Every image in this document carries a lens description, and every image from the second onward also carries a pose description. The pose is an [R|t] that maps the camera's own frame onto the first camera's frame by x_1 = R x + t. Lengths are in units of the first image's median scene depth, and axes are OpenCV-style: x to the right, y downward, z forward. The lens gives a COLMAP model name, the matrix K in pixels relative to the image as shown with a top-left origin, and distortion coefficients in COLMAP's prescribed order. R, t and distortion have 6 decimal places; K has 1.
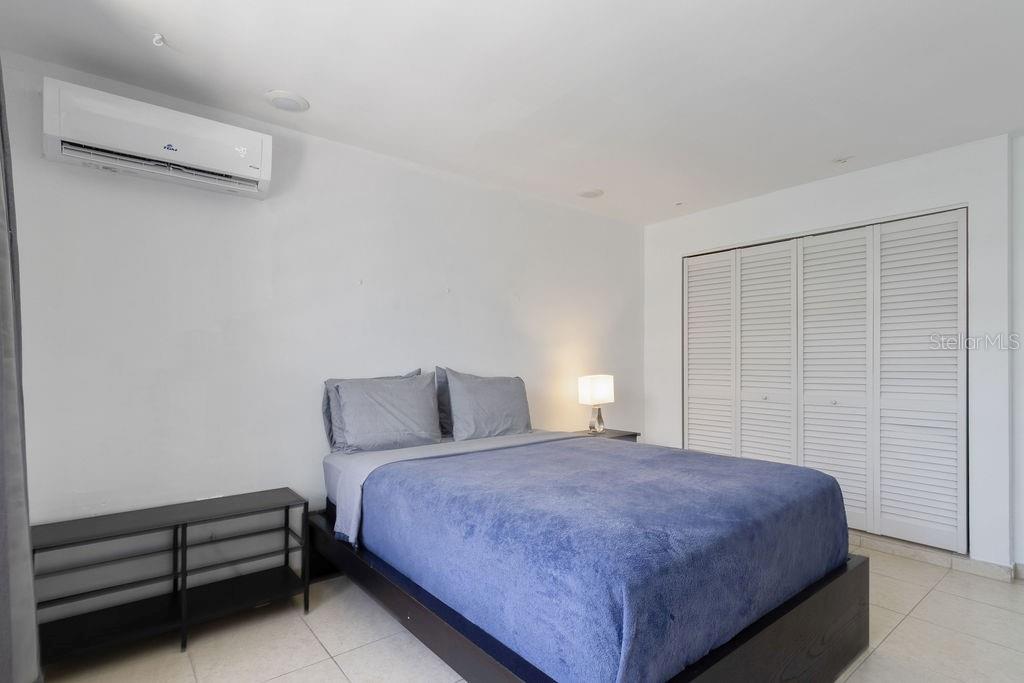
lens RADIAL K [[488.0, 0, 512.0], [0, 488.0, 347.8], [0, 0, 1]] dist [0.010524, -0.001226]
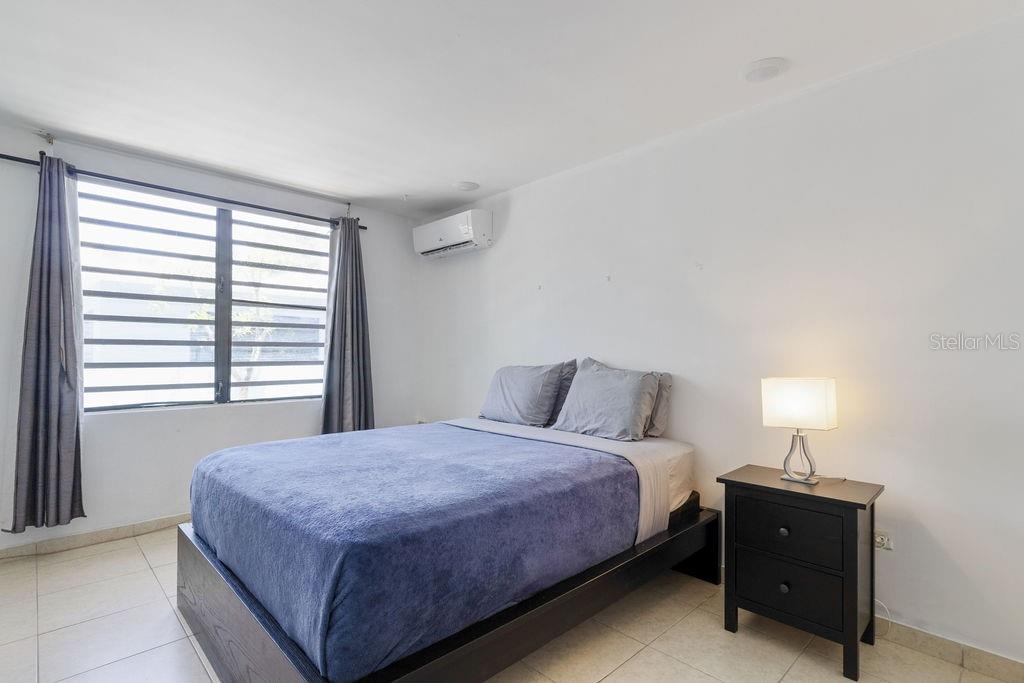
lens RADIAL K [[488.0, 0, 512.0], [0, 488.0, 347.8], [0, 0, 1]] dist [0.010524, -0.001226]
pose [[0.107567, -0.012684, -0.994117, 1.010474], [0.021021, 0.999724, -0.010481, 0.029734], [0.993976, -0.019770, 0.107804, 0.891792]]
